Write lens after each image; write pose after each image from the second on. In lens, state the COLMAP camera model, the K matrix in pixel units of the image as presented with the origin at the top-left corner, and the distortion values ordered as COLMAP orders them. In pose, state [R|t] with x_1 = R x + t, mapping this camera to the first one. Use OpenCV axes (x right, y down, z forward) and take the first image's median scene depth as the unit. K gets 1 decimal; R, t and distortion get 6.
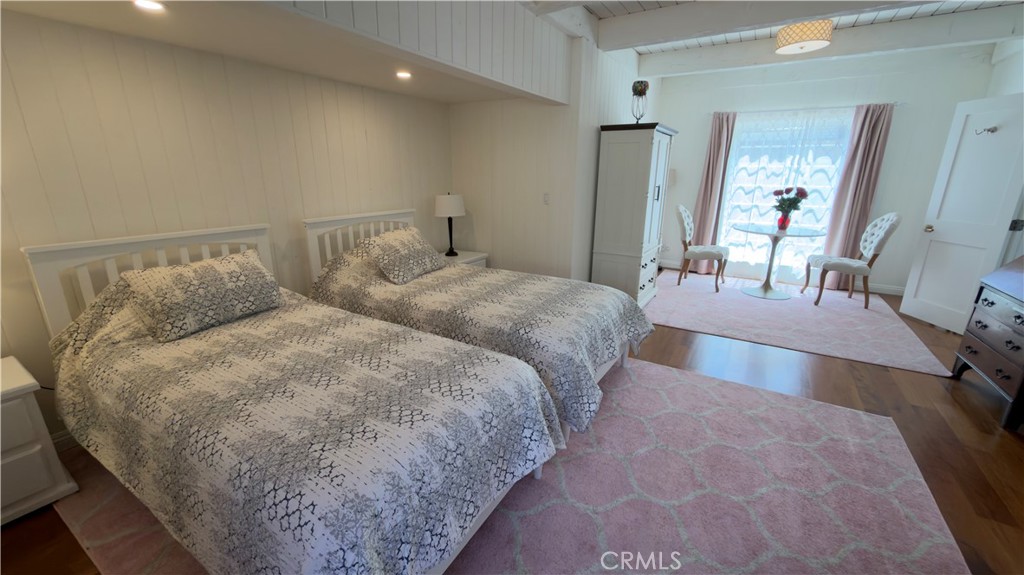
lens RADIAL K [[407.8, 0, 513.2], [0, 407.8, 287.6], [0, 0, 1]] dist [0.002728, 0.000614]
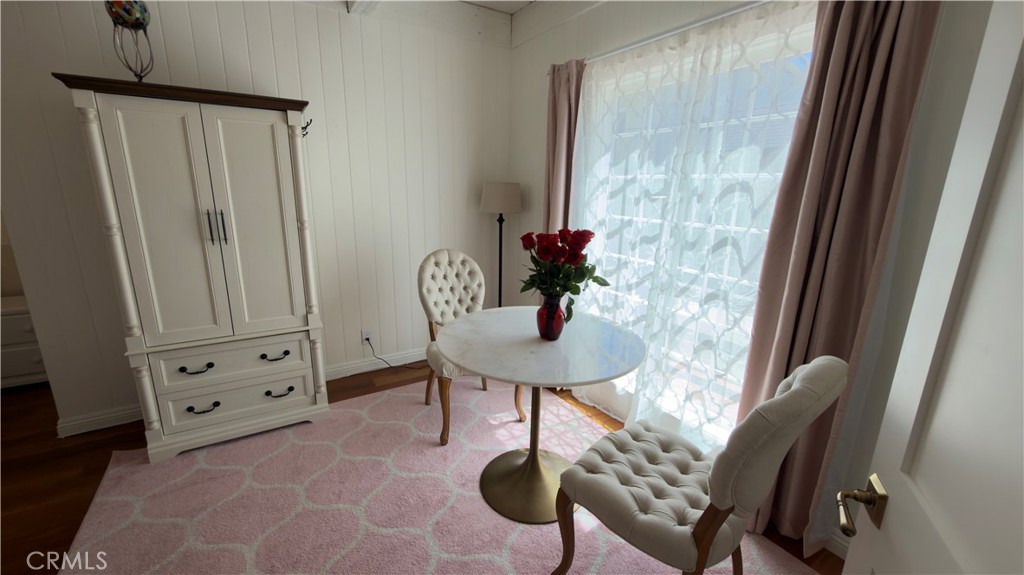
lens RADIAL K [[407.8, 0, 508.2], [0, 407.8, 285.9], [0, 0, 1]] dist [0.002728, 0.000614]
pose [[0.891298, 0.117348, -0.437969, 0.797887], [-0.136628, 0.990542, -0.012646, -0.181903], [0.432343, 0.071110, 0.898901, 0.646154]]
